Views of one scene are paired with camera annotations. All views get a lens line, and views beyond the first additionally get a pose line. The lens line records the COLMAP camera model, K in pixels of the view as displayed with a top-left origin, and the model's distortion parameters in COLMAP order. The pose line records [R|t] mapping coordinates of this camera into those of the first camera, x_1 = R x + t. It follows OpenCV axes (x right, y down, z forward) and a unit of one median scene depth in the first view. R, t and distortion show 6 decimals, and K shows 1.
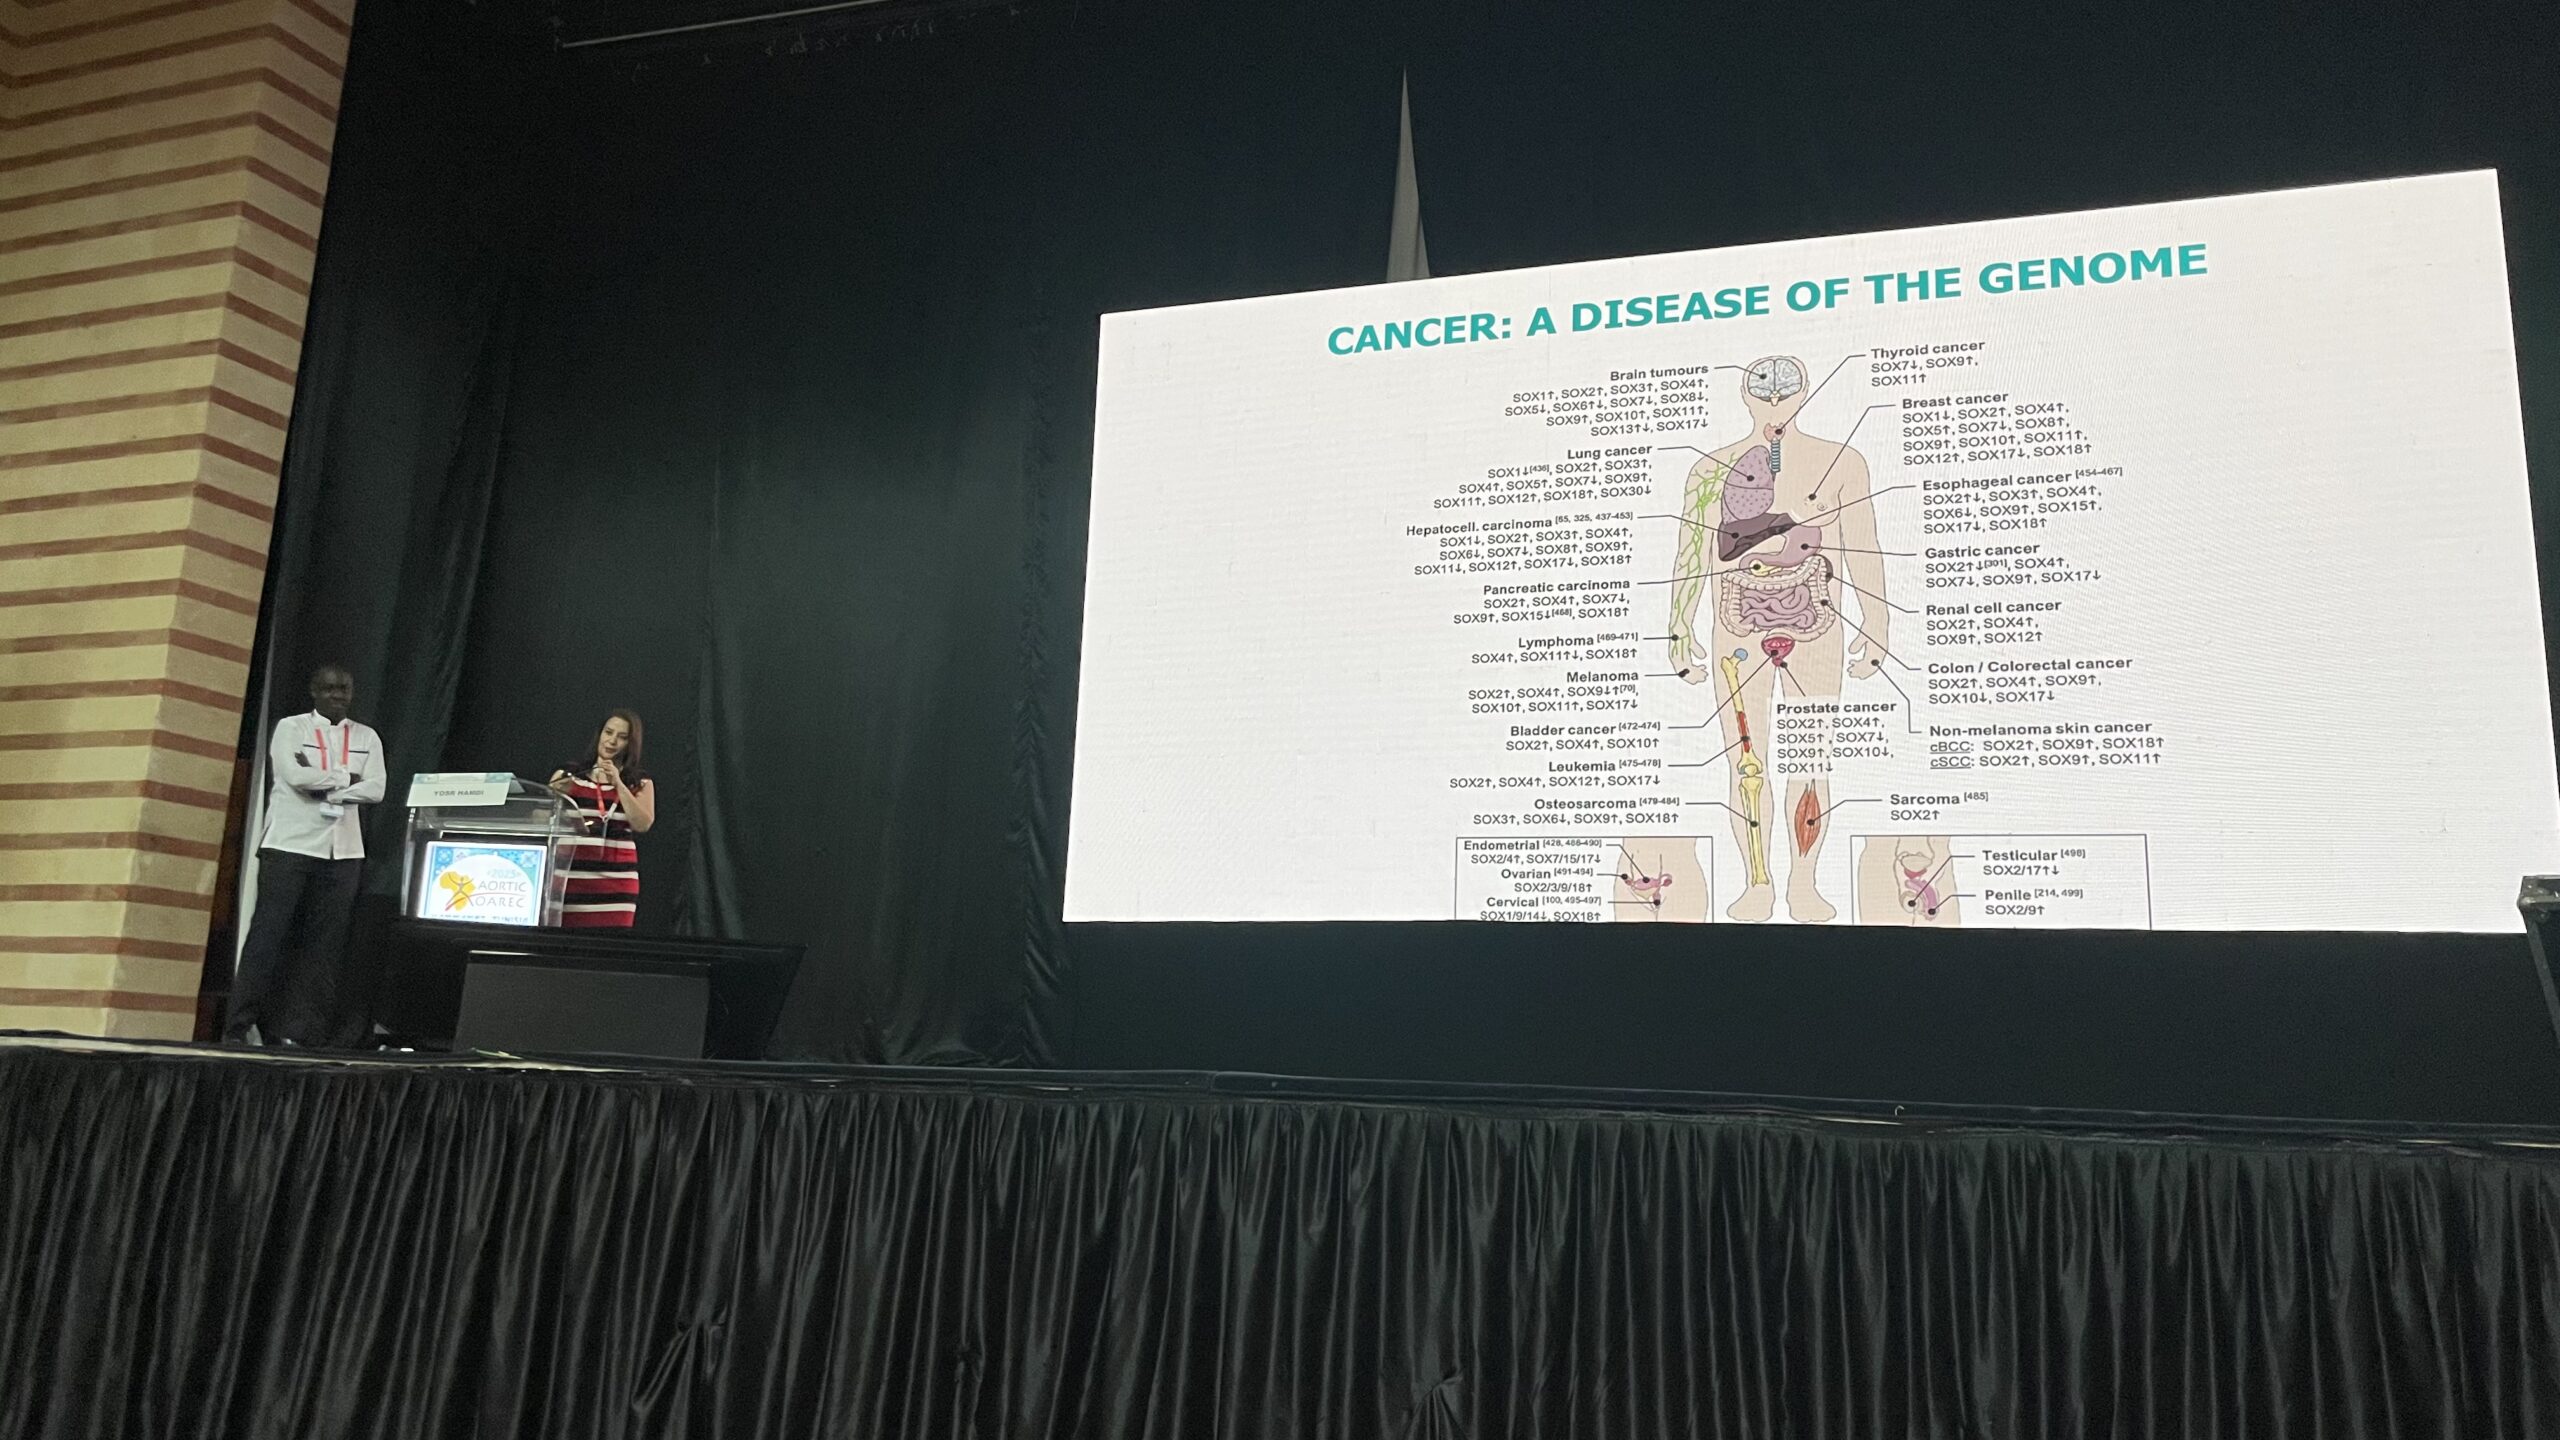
lens RADIAL K [[1930.7, 0, 1316.1], [0, 1930.7, 697.7], [0, 0, 1]] dist [0.088613, -0.121857]
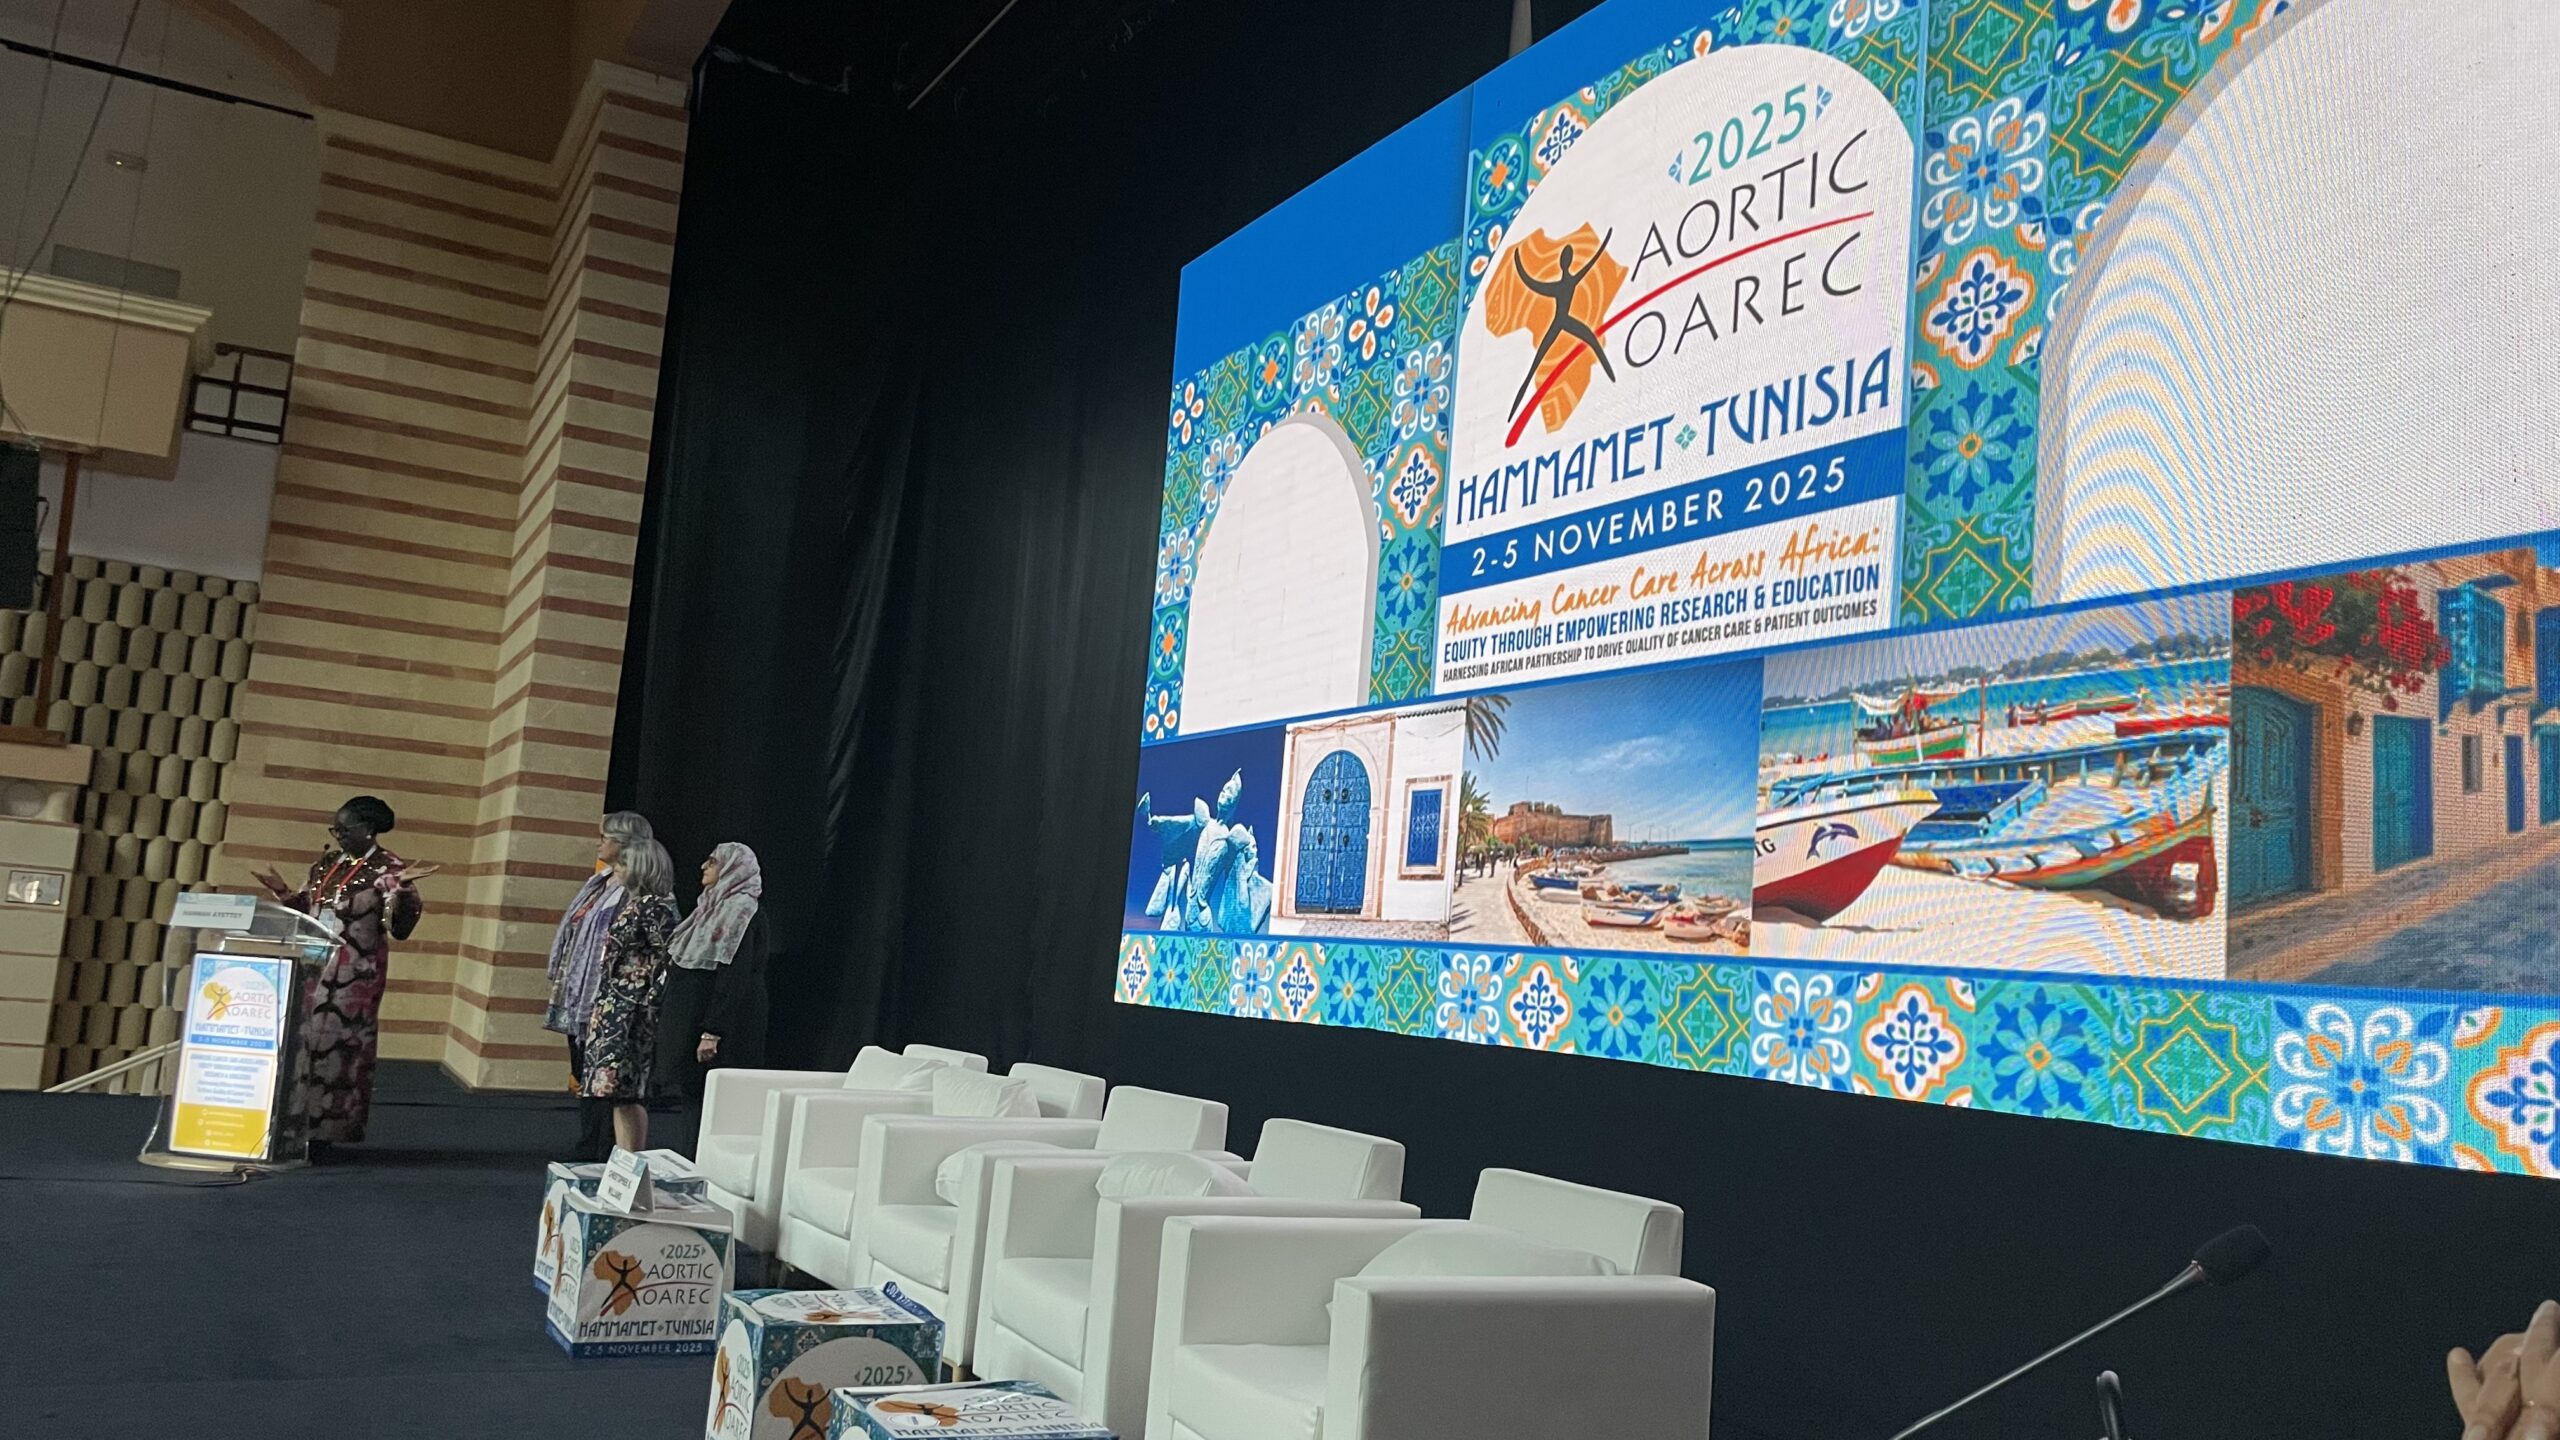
lens RADIAL K [[1930.7, 0, 1298.1], [0, 1930.7, 723.4], [0, 0, 1]] dist [0.088613, -0.121857]
pose [[0.747883, -0.062444, -0.660887, 0.689614], [0.086870, 0.996211, 0.004179, -0.003423], [0.658122, -0.060537, 0.750474, 0.594316]]
